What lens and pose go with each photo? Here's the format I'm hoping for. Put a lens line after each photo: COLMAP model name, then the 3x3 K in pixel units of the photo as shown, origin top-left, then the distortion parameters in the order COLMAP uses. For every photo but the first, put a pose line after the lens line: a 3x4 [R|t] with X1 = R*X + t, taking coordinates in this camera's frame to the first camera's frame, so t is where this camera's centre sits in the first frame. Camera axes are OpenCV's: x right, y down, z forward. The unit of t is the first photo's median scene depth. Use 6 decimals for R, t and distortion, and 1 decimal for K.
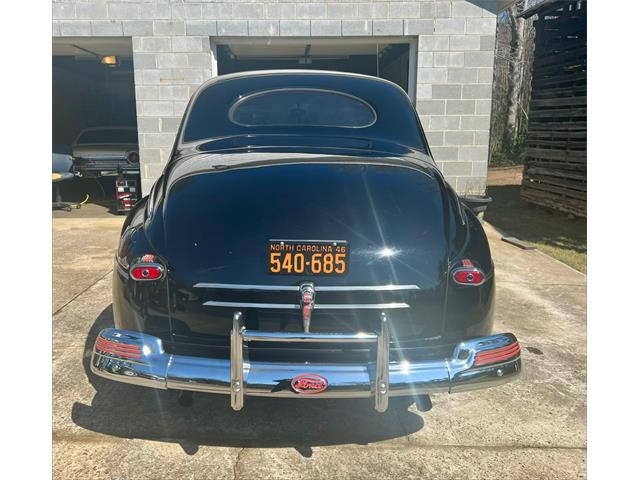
lens RADIAL K [[466.2, 0, 259.3], [0, 466.2, 236.7], [0, 0, 1]] dist [0.004652, 0.000207]
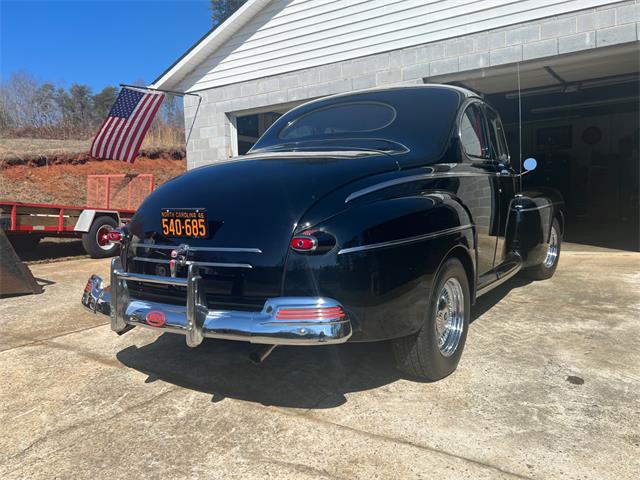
lens RADIAL K [[449.4, 0, 320.0], [0, 449.4, 240.0], [0, 0, 1]] dist [0.000298, 0.000637]
pose [[0.867299, 0.018018, -0.497461, 0.872924], [-0.063586, 0.995168, -0.074813, 0.134634], [0.493709, 0.096516, 0.864254, 0.121622]]
